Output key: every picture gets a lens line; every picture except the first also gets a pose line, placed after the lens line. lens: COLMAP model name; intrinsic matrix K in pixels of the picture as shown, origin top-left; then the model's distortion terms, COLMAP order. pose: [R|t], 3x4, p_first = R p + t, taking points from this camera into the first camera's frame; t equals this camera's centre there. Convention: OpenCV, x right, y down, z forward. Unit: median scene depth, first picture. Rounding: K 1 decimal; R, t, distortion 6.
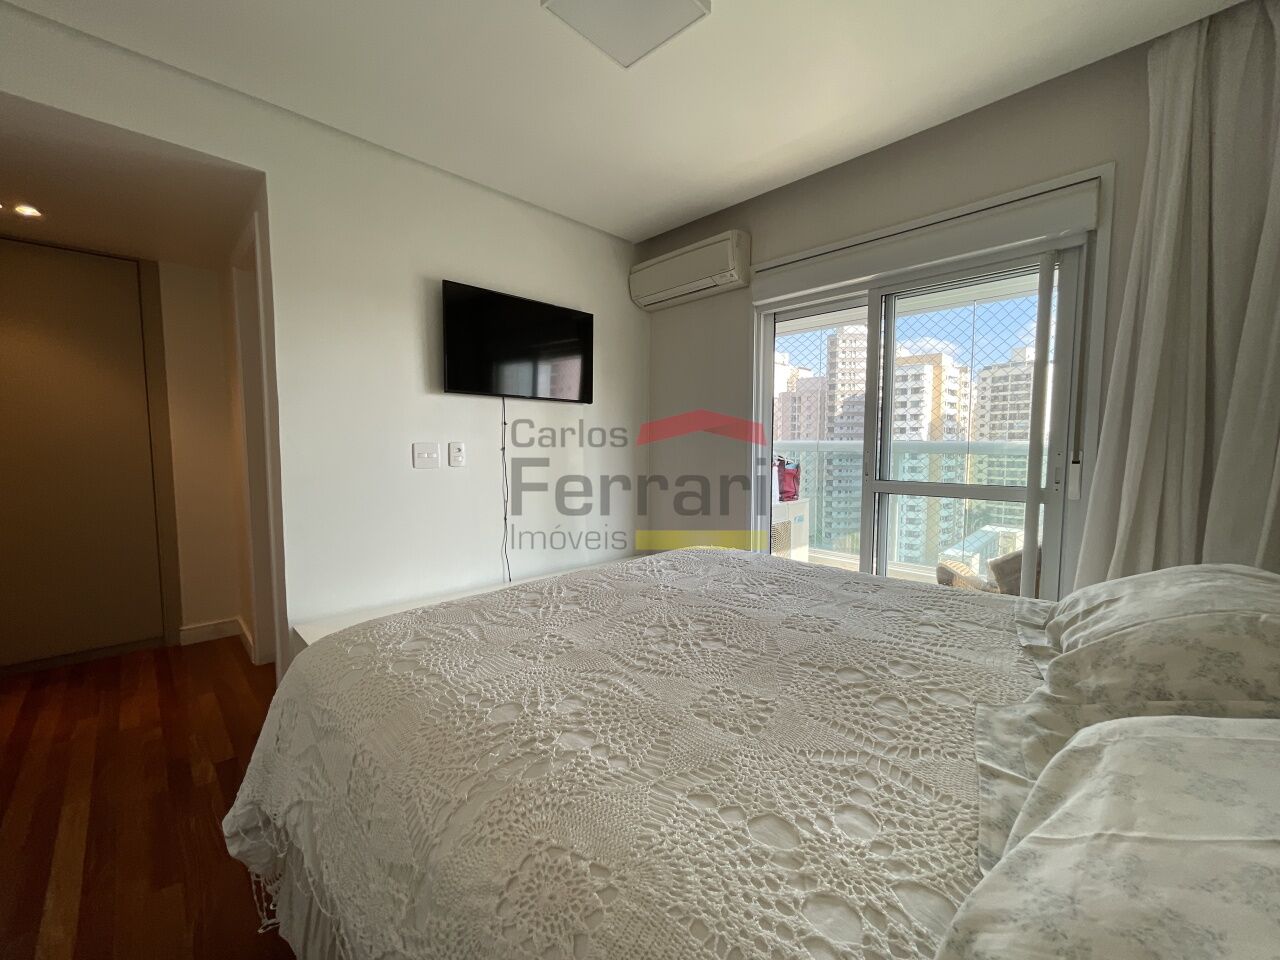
lens RADIAL K [[519.1, 0, 632.3], [0, 519.1, 492.2], [0, 0, 1]] dist [-0.000321, 0.000092]
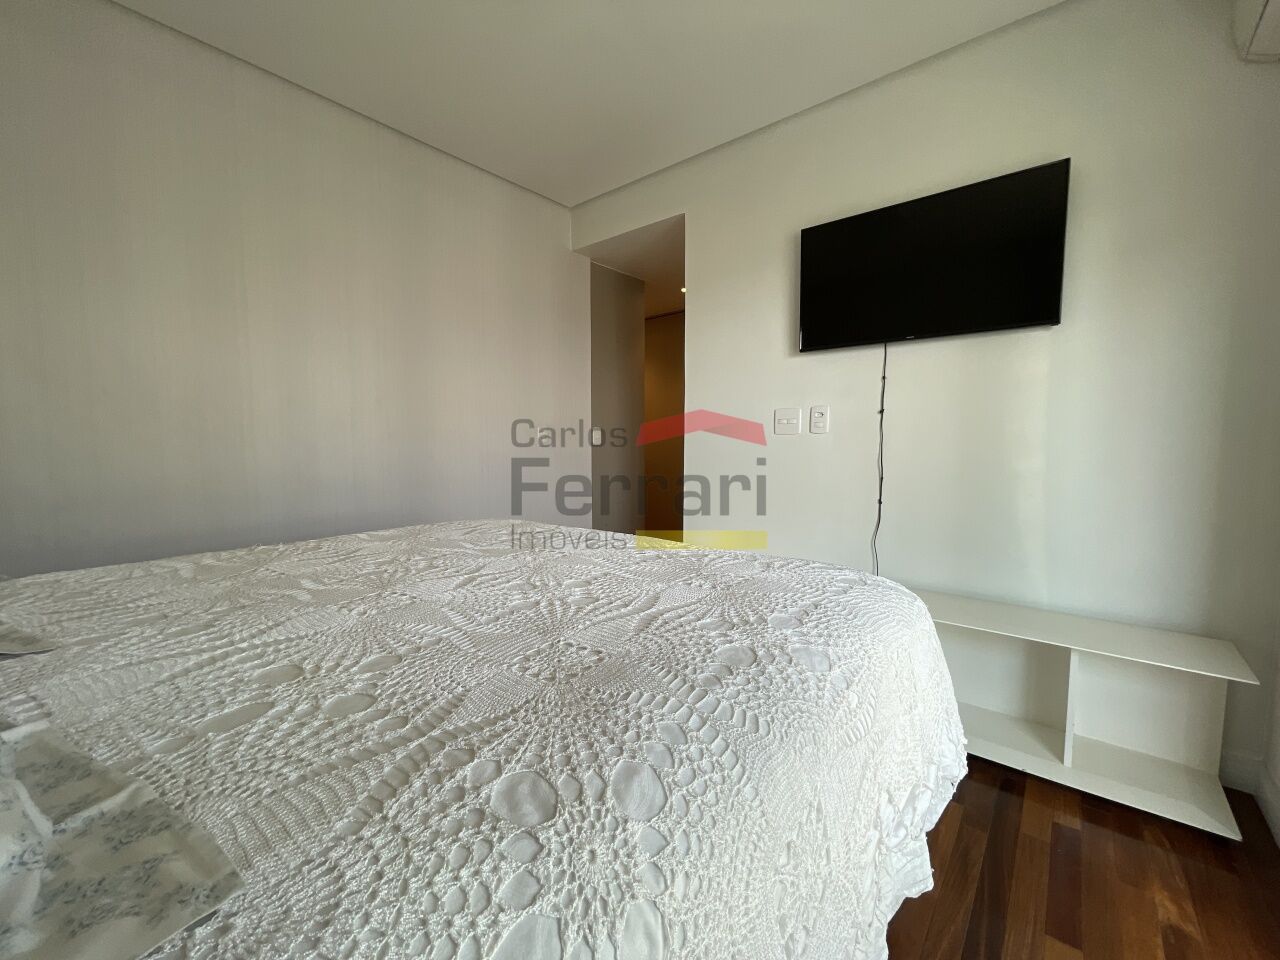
lens RADIAL K [[519.7, 0, 640.0], [0, 519.7, 480.0], [0, 0, 1]] dist [0.000138, 0.000018]
pose [[0.106040, 0.081191, -0.991042, 0.542487], [-0.077797, 0.994283, 0.073133, -0.010925], [0.991314, 0.069345, 0.111750, 0.619662]]
